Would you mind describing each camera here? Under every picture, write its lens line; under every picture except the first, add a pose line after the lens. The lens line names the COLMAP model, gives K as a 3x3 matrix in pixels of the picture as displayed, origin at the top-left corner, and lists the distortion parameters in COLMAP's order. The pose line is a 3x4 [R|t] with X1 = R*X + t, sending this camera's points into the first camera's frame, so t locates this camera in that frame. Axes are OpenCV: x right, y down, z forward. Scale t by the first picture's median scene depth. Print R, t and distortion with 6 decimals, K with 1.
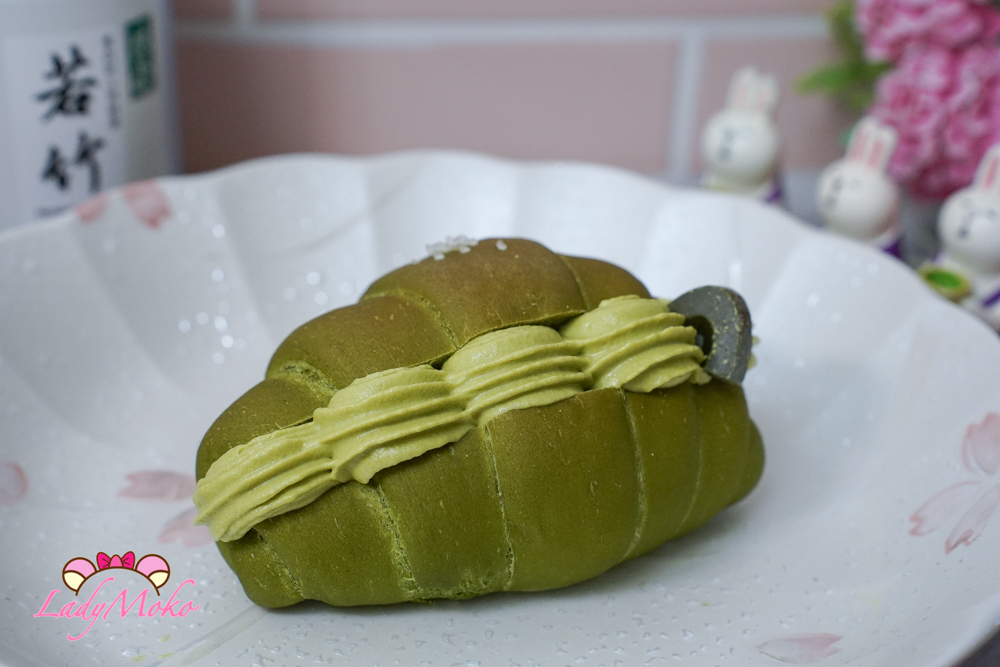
lens RADIAL K [[2019.0, 0, 526.7], [0, 2019.0, 333.1], [0, 0, 1]] dist [0.386585, 0.210847]
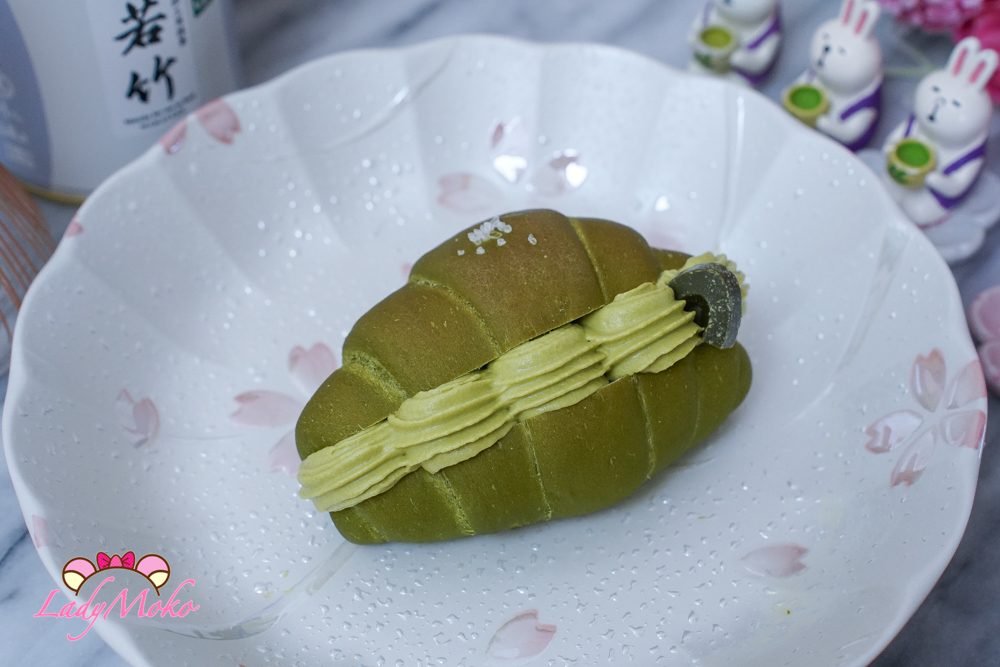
lens RADIAL K [[2019.0, 0, 526.7], [0, 2019.0, 333.1], [0, 0, 1]] dist [0.386585, 0.210847]
pose [[0.999507, -0.028964, -0.012156, -0.002881], [0.031412, 0.923216, 0.382994, -0.473299], [0.000130, -0.383187, 0.923671, -0.129957]]
